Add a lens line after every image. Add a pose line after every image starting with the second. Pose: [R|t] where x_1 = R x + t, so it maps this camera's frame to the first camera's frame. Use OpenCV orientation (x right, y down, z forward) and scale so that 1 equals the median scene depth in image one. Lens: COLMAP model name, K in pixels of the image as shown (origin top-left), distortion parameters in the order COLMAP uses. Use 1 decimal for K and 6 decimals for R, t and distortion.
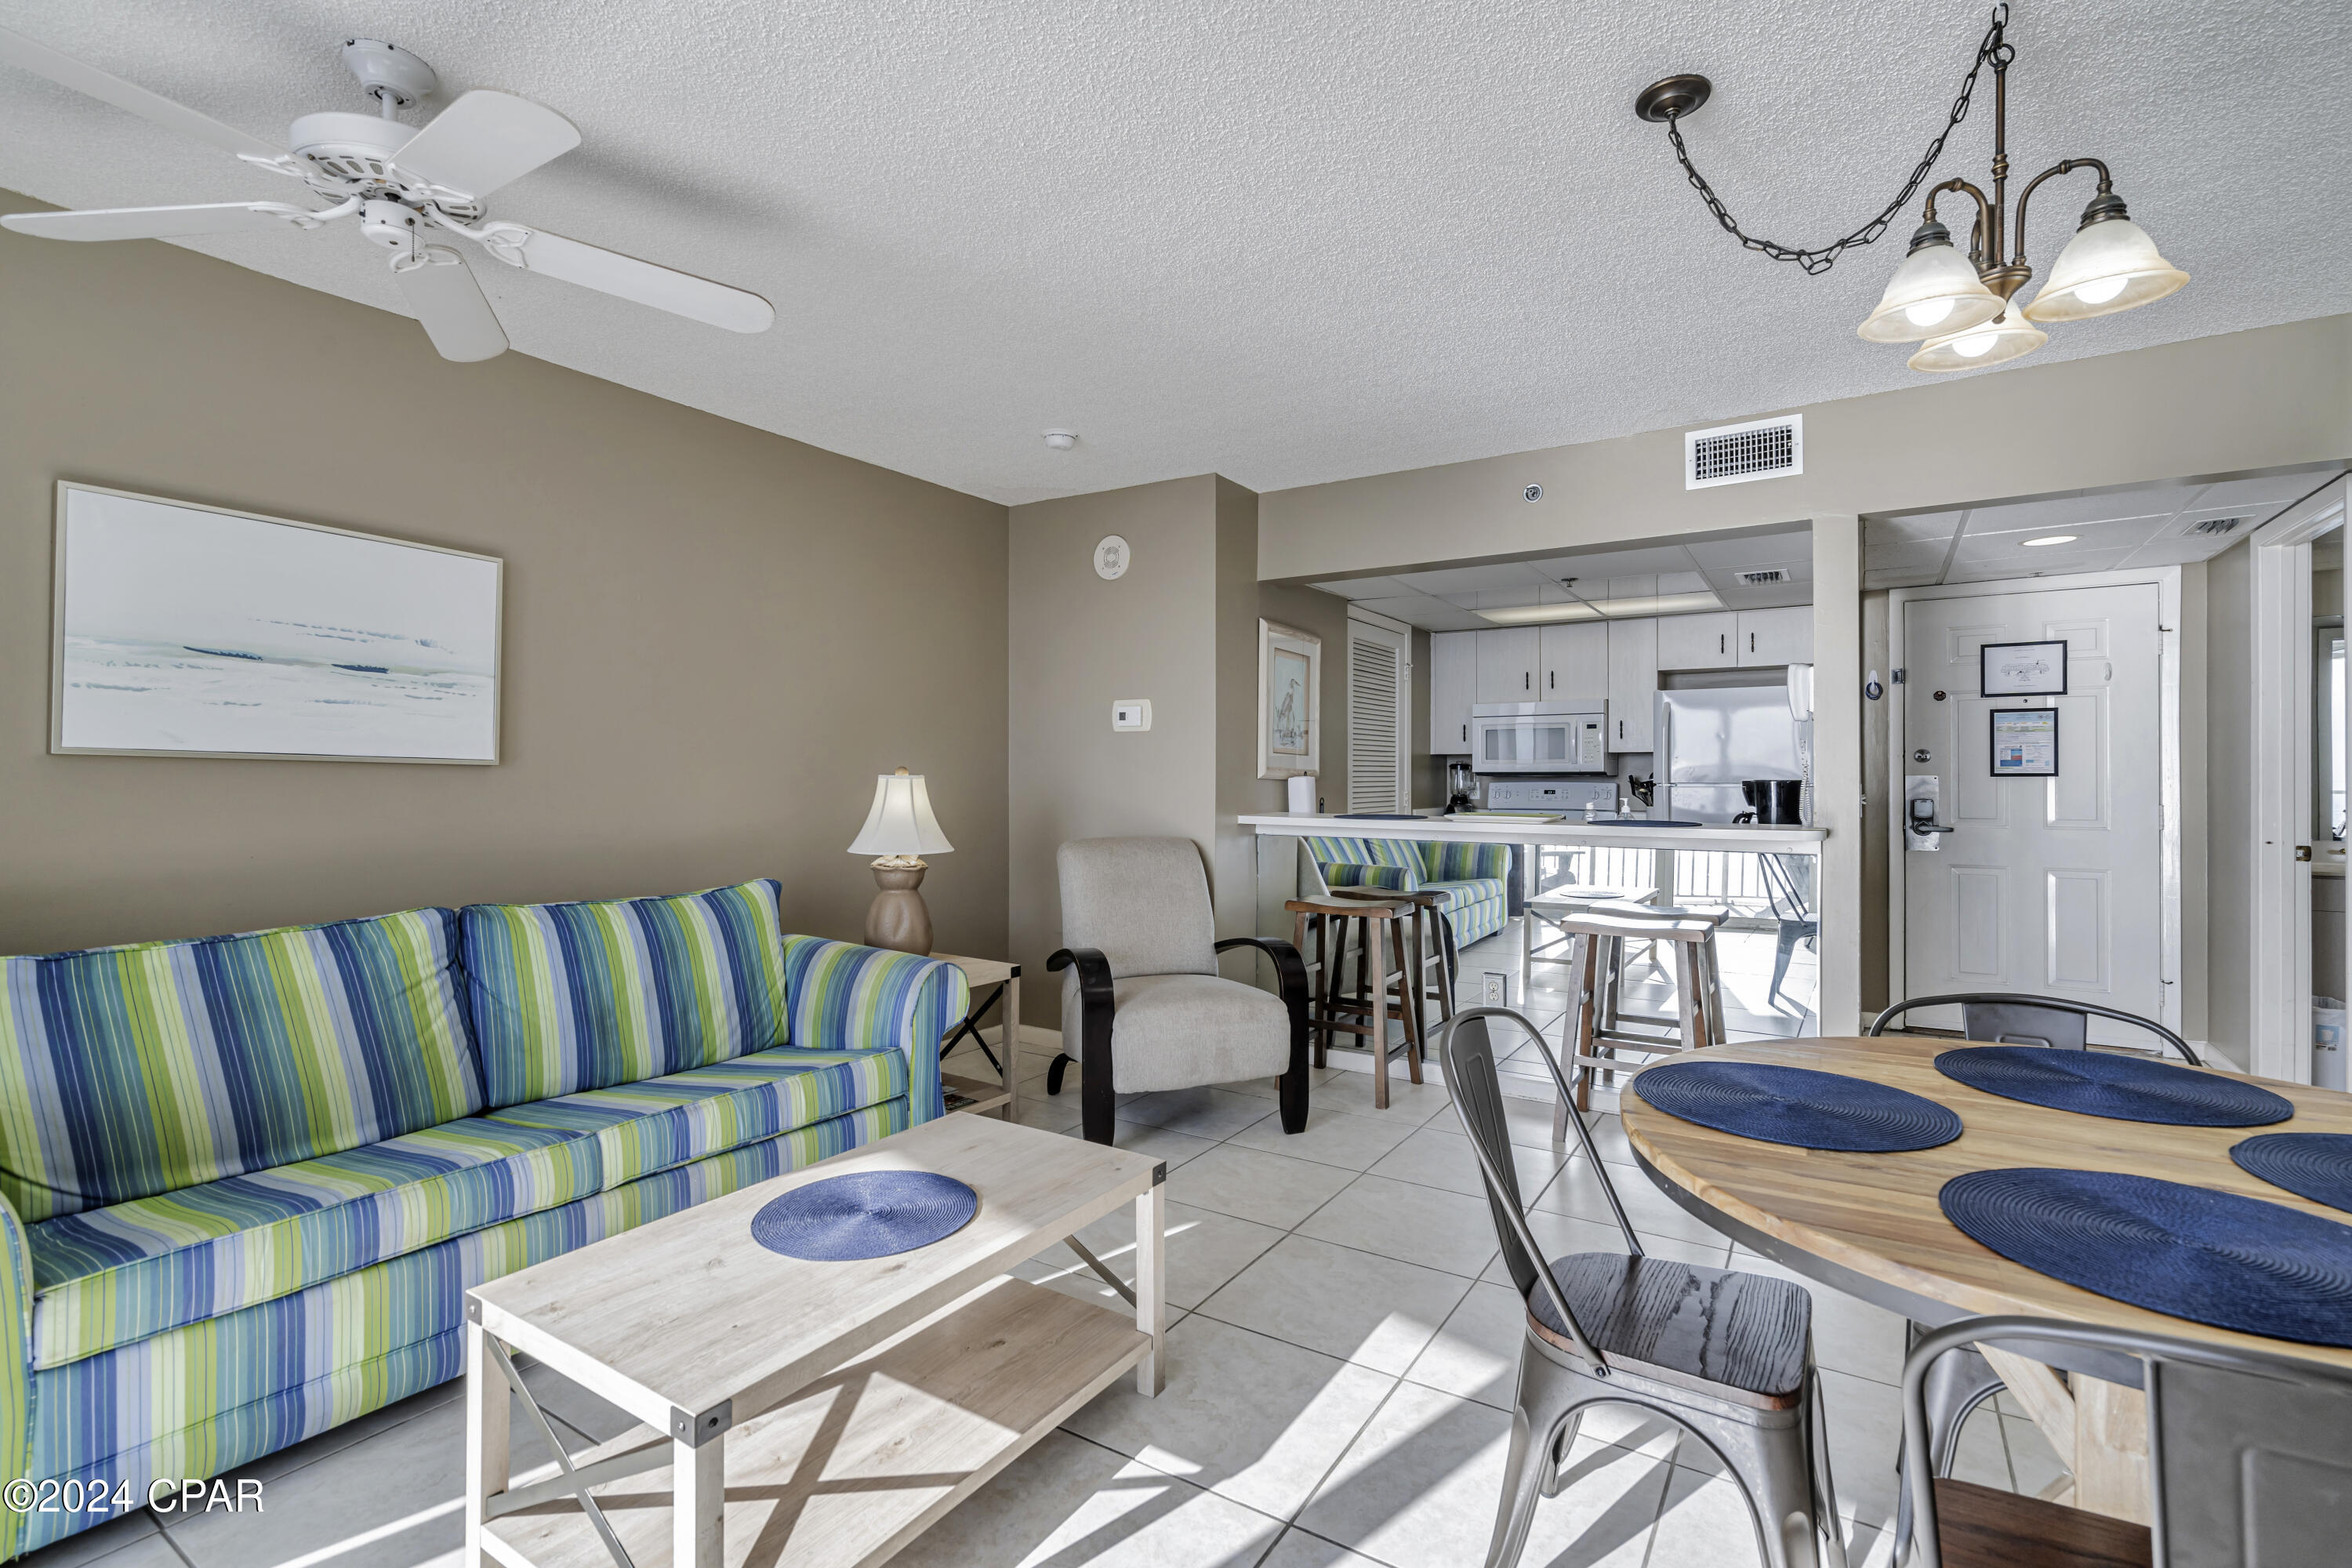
lens RADIAL K [[1072.6, 0, 1172.3], [0, 1072.6, 776.3], [0, 0, 1]] dist [-0.003767, 0.002571]
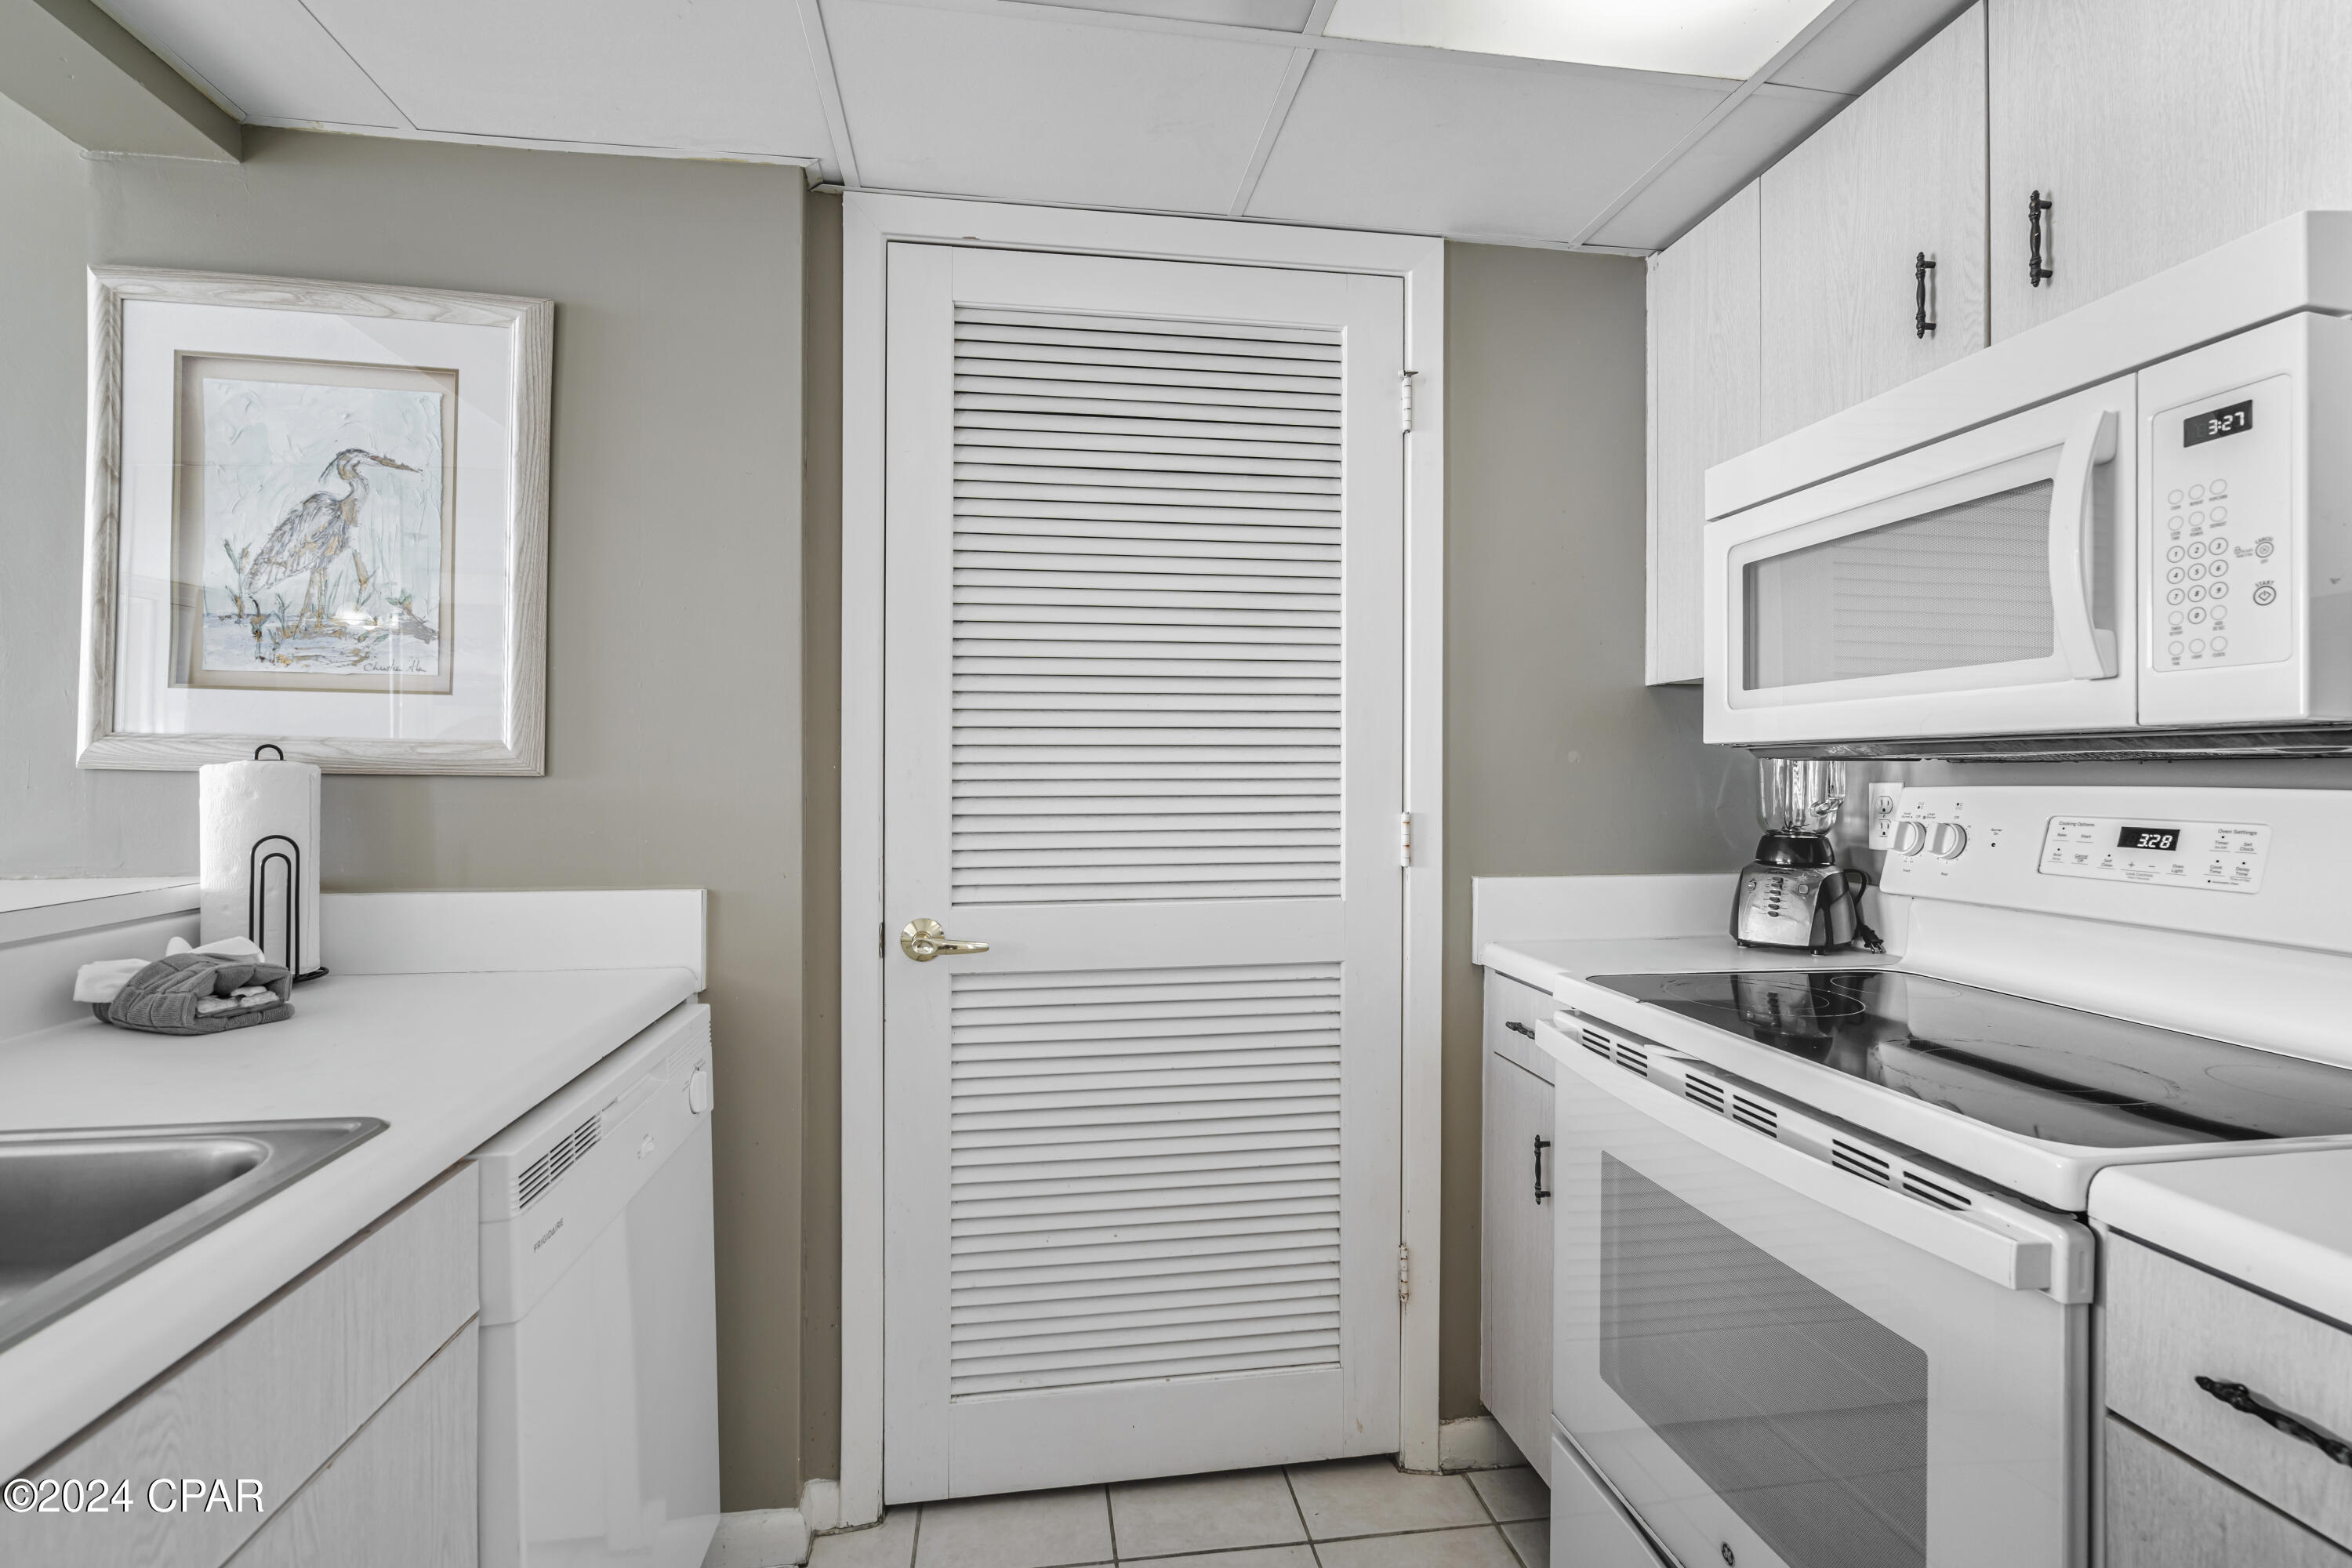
lens RADIAL K [[1072.6, 0, 1171.0], [0, 1072.6, 768.8], [0, 0, 1]] dist [-0.003767, 0.002571]
pose [[0.659103, -0.002931, -0.752047, 0.533189], [0.001164, 0.999995, -0.002877, 0.003284], [0.752052, 0.001021, 0.659103, 1.031572]]
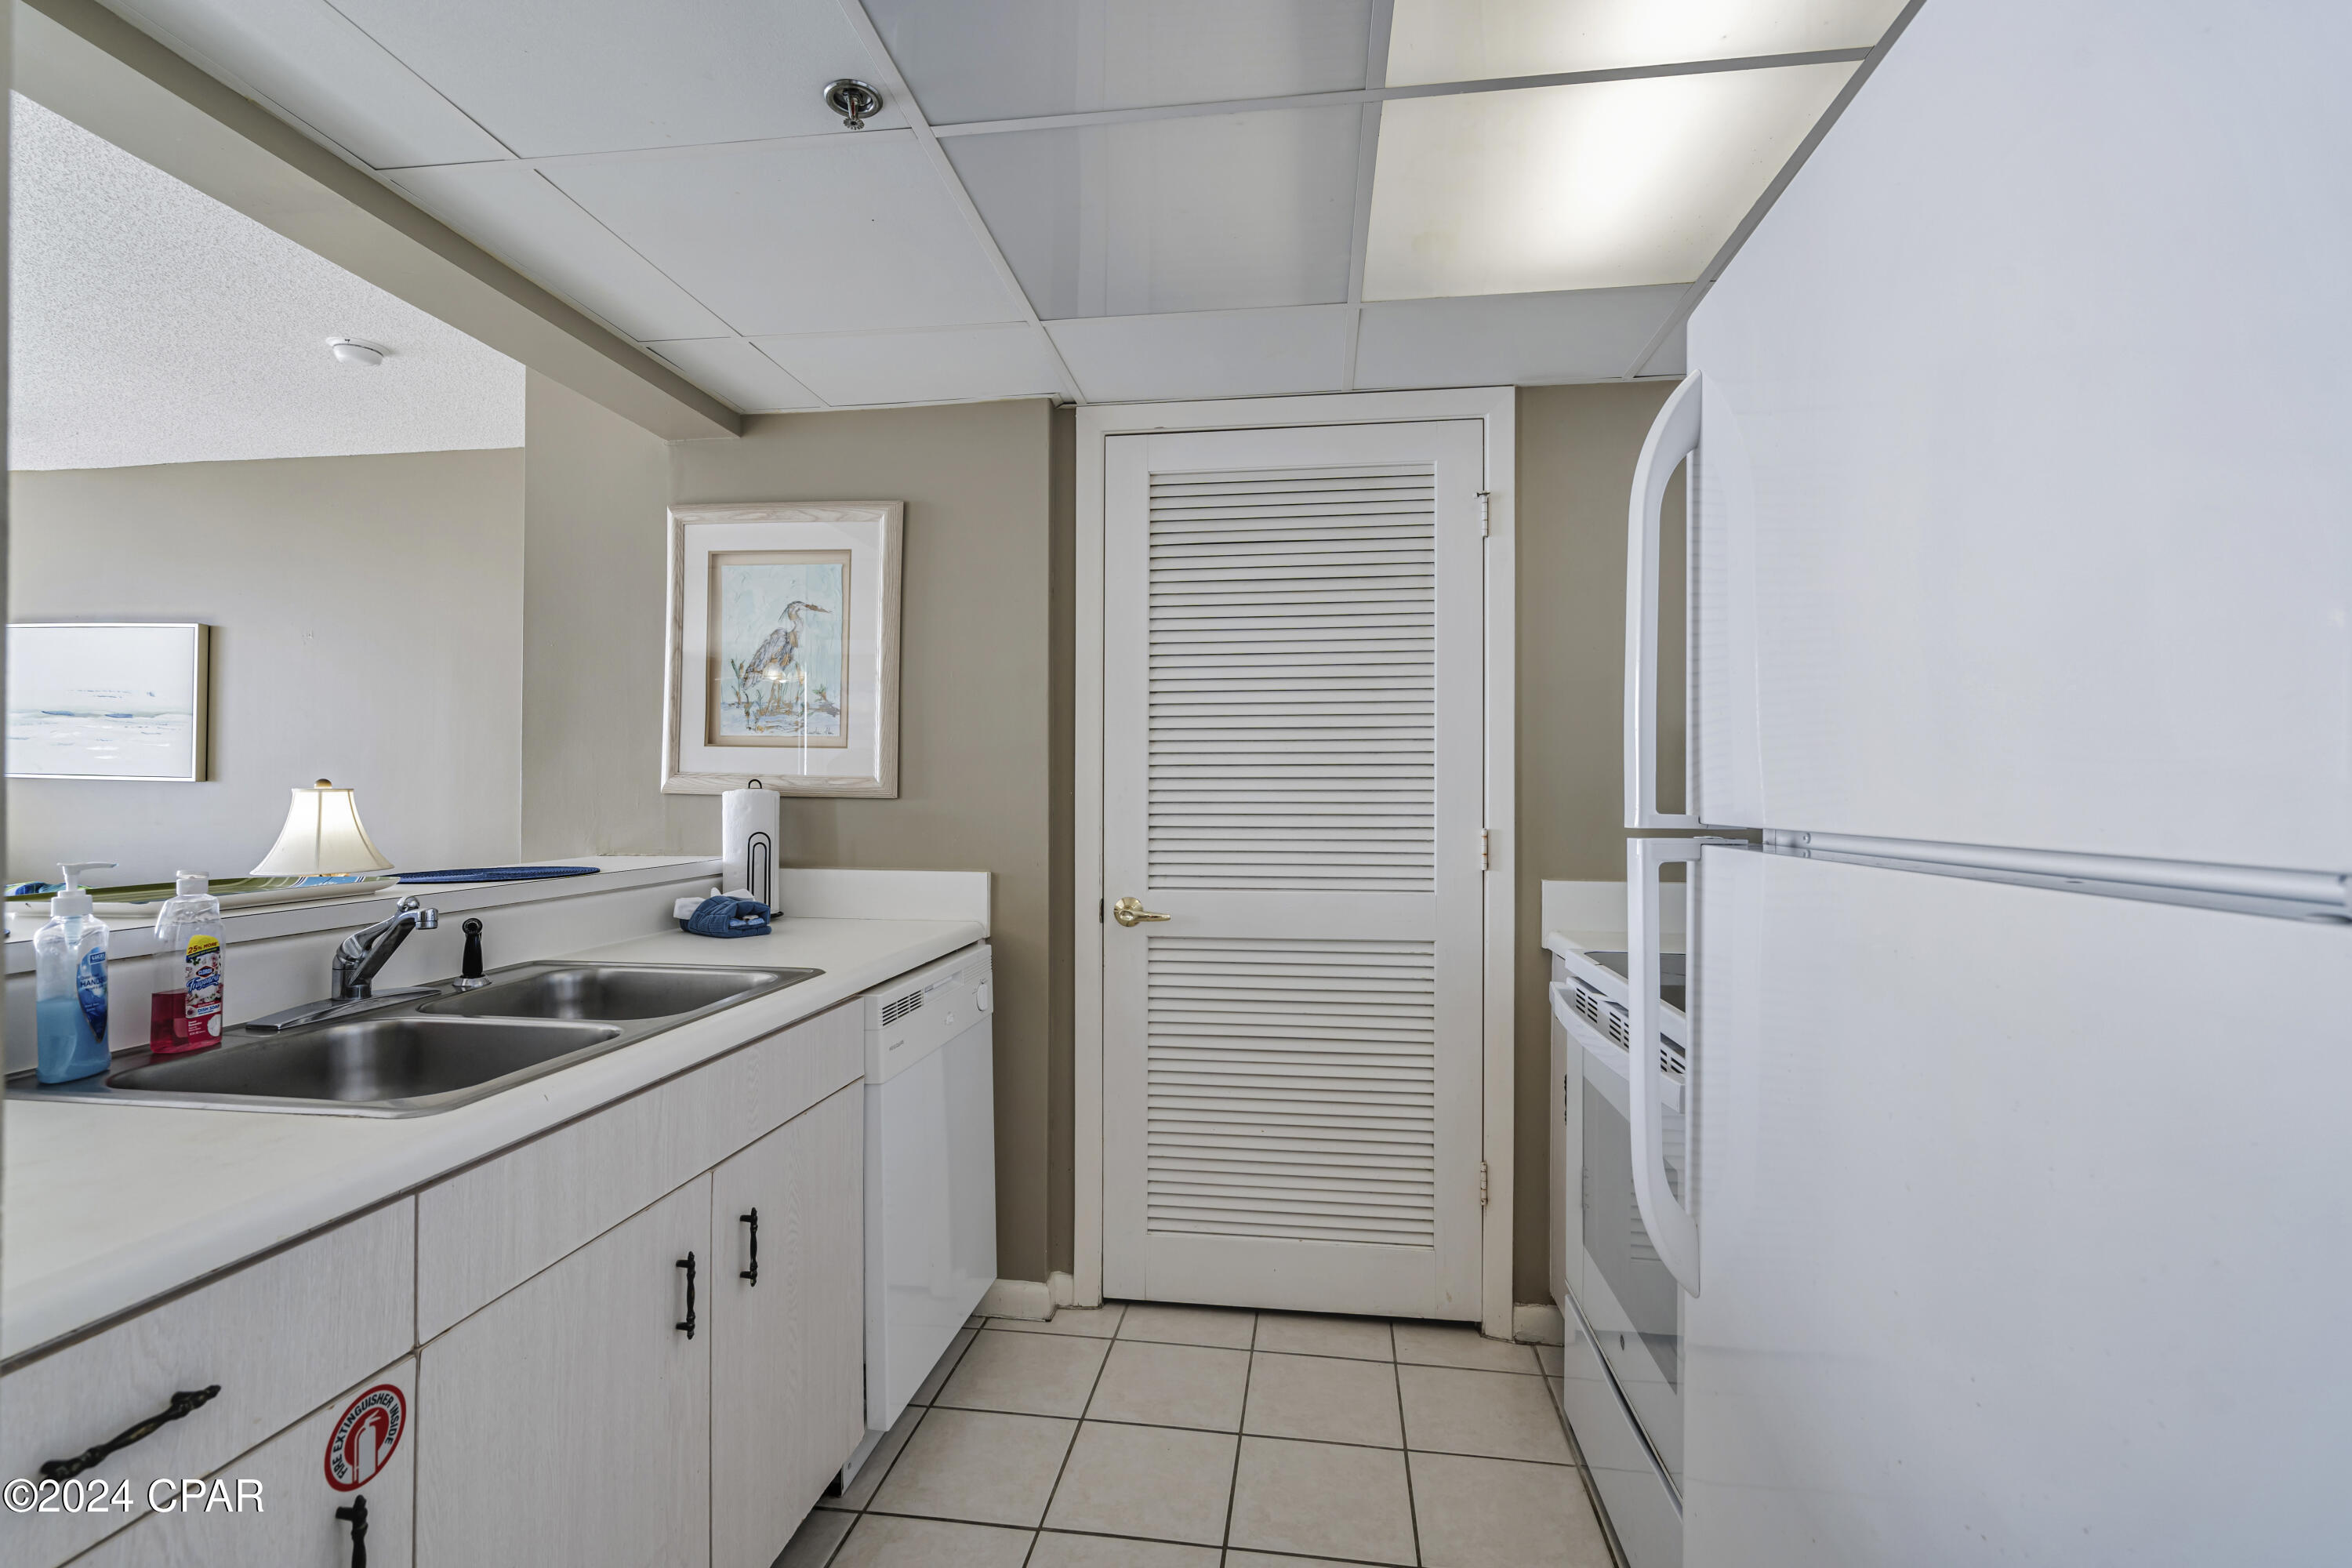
lens RADIAL K [[1072.6, 0, 1165.7], [0, 1072.6, 793.1], [0, 0, 1]] dist [-0.003767, 0.002571]
pose [[0.415637, -0.000214, -0.909531, 0.697343], [-0.002219, 0.999997, -0.001249, 0.002145], [0.909528, 0.002538, 0.415635, 1.003916]]
